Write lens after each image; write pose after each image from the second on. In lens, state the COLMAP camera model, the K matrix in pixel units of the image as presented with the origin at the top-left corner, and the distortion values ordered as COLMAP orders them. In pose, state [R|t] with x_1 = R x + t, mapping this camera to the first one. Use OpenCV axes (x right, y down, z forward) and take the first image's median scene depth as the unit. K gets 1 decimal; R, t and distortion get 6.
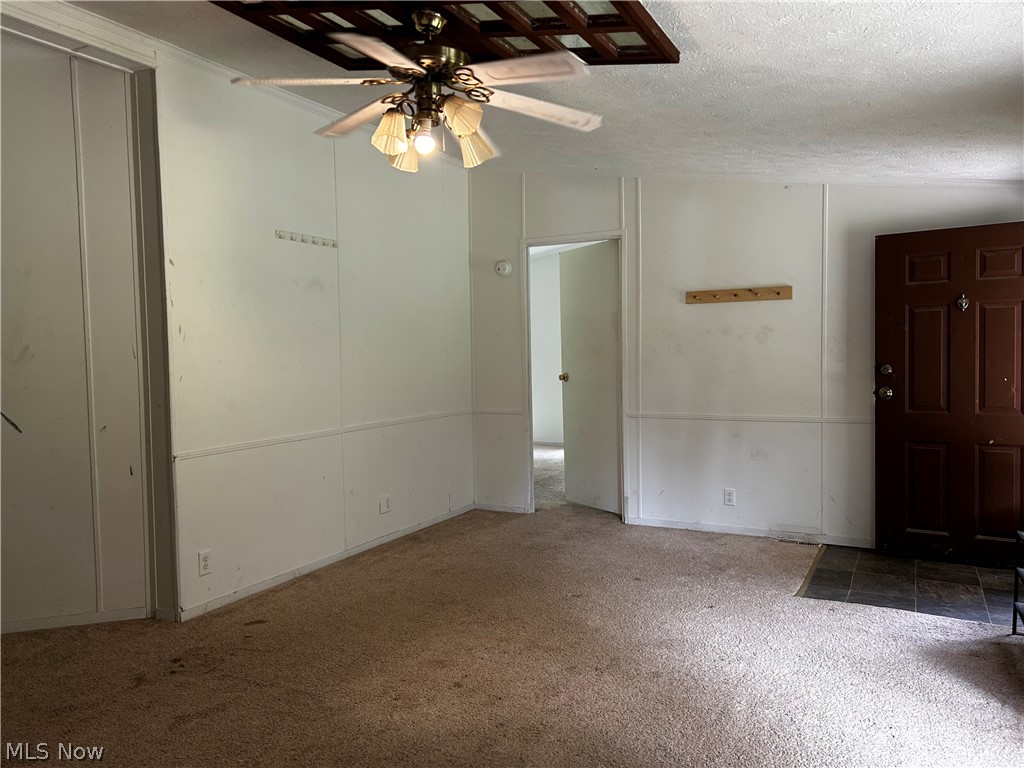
lens RADIAL K [[768.3, 0, 516.4], [0, 768.3, 379.7], [0, 0, 1]] dist [0.048230, -0.046677]
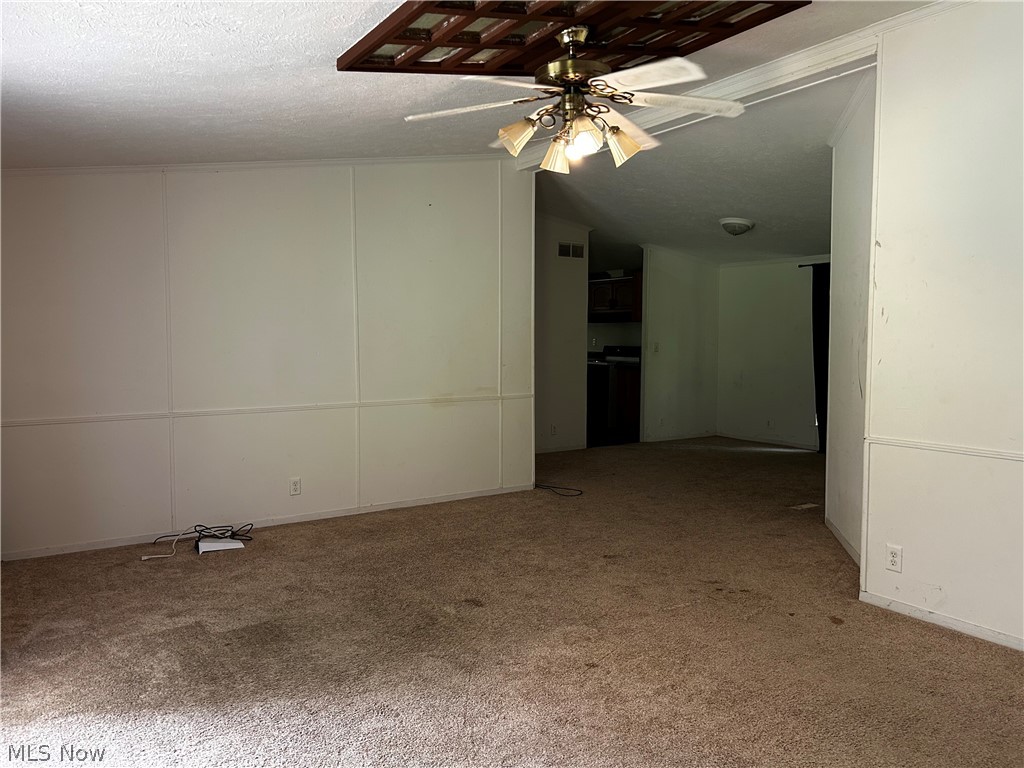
lens RADIAL K [[768.3, 0, 515.9], [0, 768.3, 386.7], [0, 0, 1]] dist [0.048230, -0.046677]
pose [[-0.489078, 0.075705, -0.868948, 0.651069], [-0.031978, 0.994000, 0.104598, -0.057952], [0.871654, 0.078943, -0.483723, 1.076093]]
